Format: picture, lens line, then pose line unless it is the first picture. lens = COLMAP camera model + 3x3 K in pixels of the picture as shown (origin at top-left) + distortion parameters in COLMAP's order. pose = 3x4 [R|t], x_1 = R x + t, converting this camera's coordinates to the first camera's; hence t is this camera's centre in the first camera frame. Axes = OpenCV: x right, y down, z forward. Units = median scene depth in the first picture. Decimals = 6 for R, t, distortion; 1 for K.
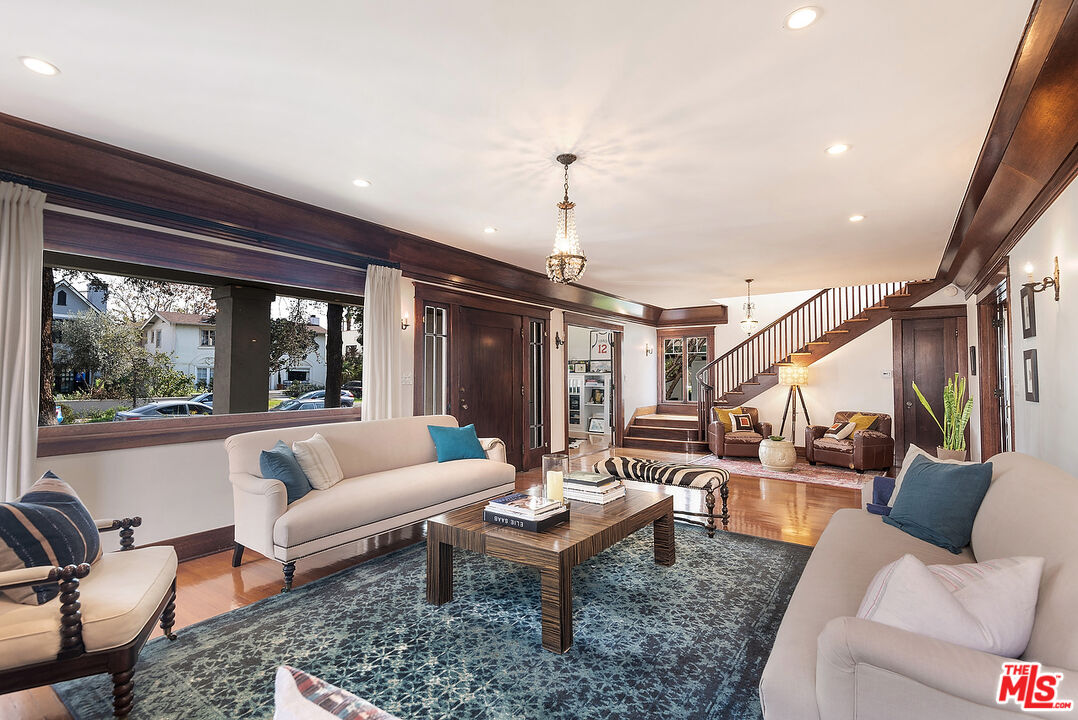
lens RADIAL K [[497.1, 0, 539.0], [0, 497.1, 360.0], [0, 0, 1]] dist [0.030968, -0.000315]
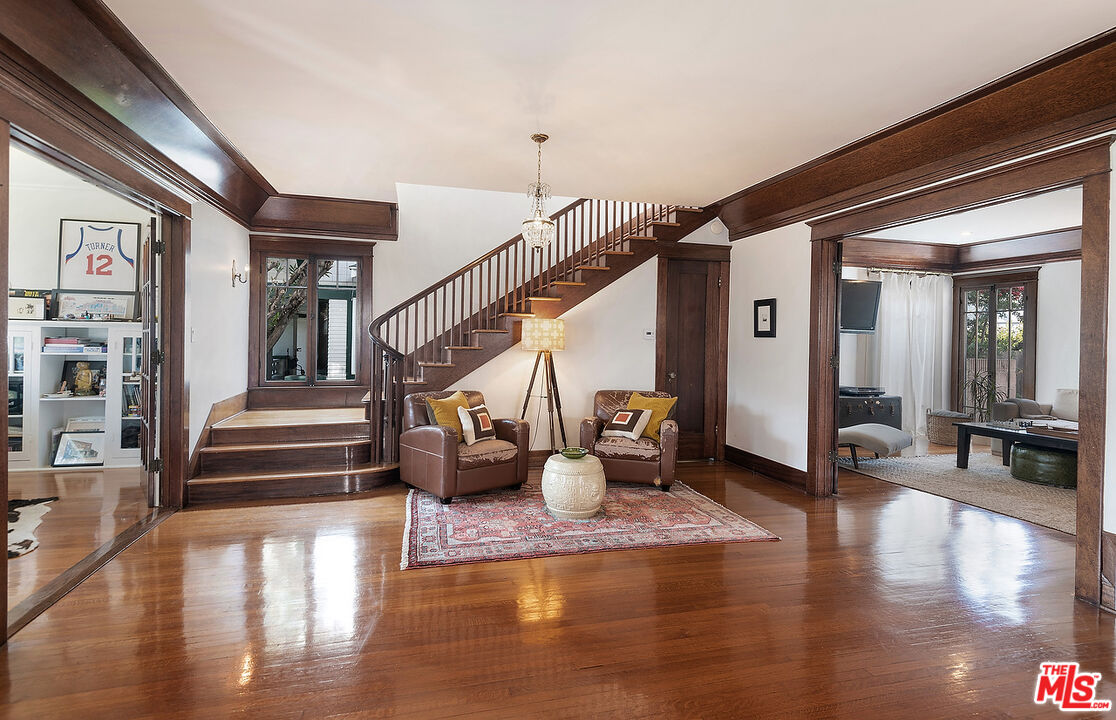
lens RADIAL K [[553.3, 0, 552.4], [0, 553.3, 339.2], [0, 0, 1]] dist [0.001059, -0.001137]
pose [[0.628959, 0.010764, 0.777364, 0.007558], [-0.039412, 0.999060, 0.018055, 0.025353], [-0.776439, -0.041993, 0.628792, 0.600700]]
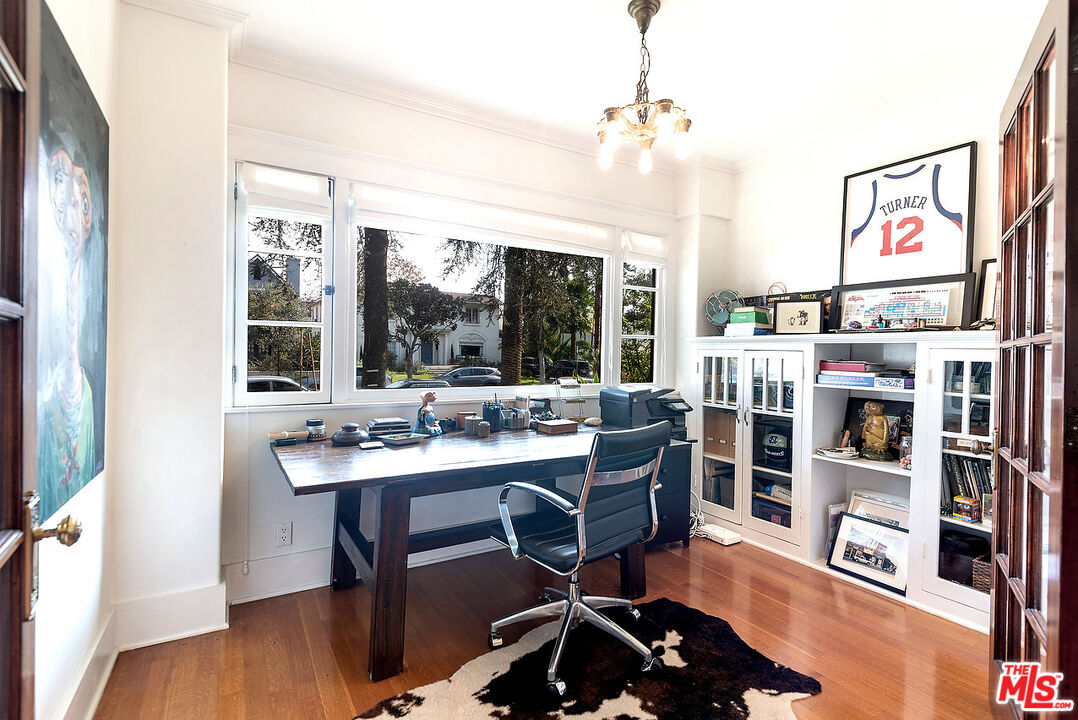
lens RADIAL K [[514.1, 0, 539.0], [0, 514.1, 360.0], [0, 0, 1]] dist [-0.001661, -0.000793]
pose [[0.918160, 0.017410, -0.395826, 0.096884], [0.000019, 0.999032, 0.043984, 0.041167], [0.396209, -0.040392, 0.917271, 1.034768]]
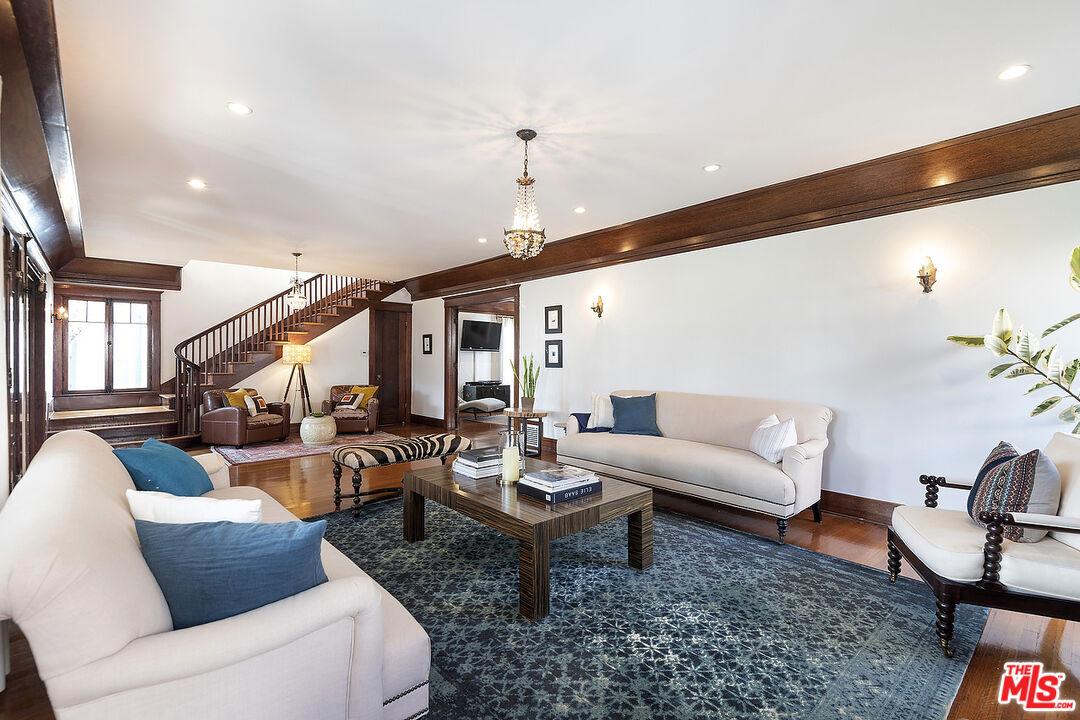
lens RADIAL K [[493.2, 0, 540.0], [0, 493.2, 360.0], [0, 0, 1]] dist [0.042837, -0.000094]
pose [[0.211677, -0.004950, 0.977327, -0.387721], [-0.033452, 0.999365, 0.012307, 0.015249], [-0.976767, -0.035299, 0.211377, 0.315627]]
